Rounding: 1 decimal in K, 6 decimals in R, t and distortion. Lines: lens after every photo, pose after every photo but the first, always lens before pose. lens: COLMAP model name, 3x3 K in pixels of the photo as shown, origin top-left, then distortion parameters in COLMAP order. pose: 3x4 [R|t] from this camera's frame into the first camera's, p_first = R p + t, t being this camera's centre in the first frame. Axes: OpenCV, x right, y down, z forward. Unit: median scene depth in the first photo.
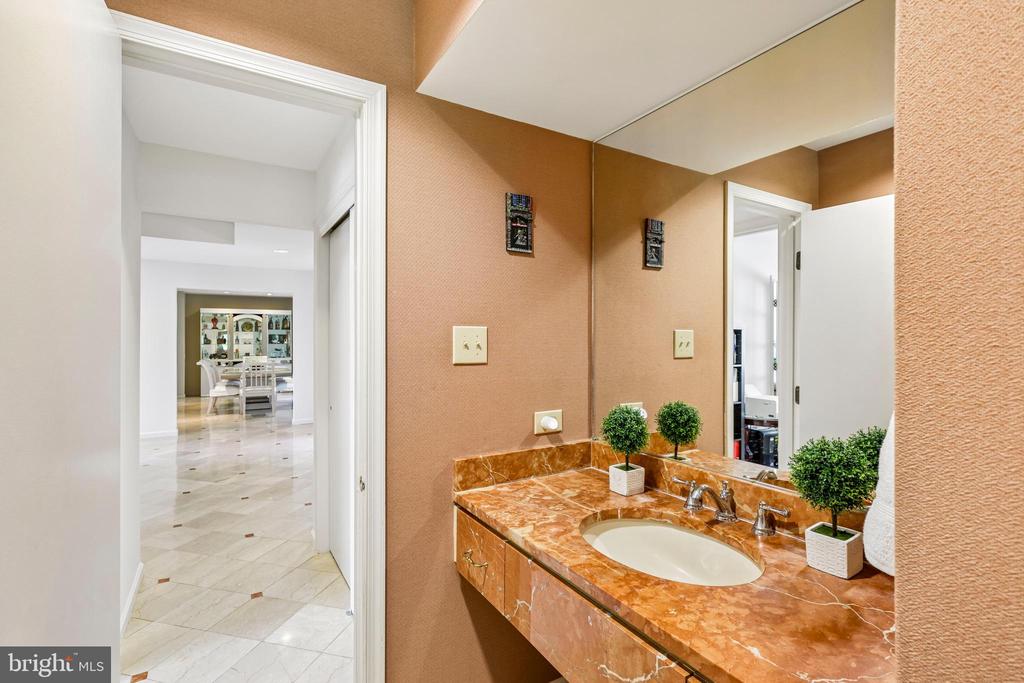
lens RADIAL K [[468.6, 0, 505.7], [0, 468.6, 340.3], [0, 0, 1]] dist [-0.000620, -0.000079]
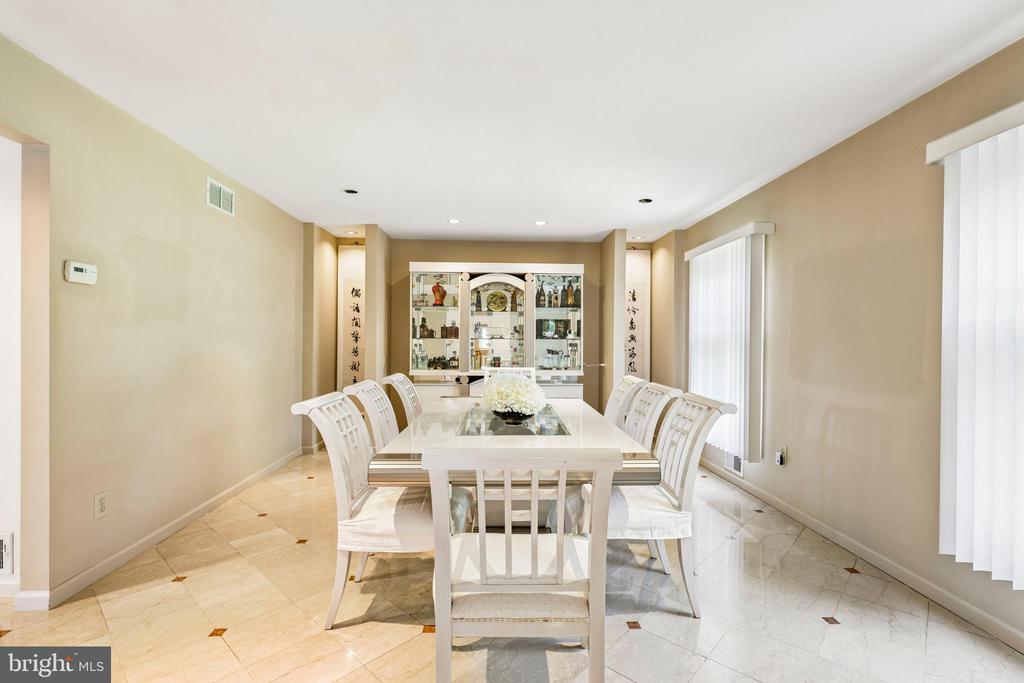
lens RADIAL K [[468.6, 0, 505.7], [0, 468.6, 340.3], [0, 0, 1]] dist [-0.000620, -0.000079]
pose [[0.874463, 0.006836, -0.485044, -0.314424], [-0.006447, 0.999976, 0.002470, 0.008572], [0.485050, 0.000967, 0.874486, 0.591387]]
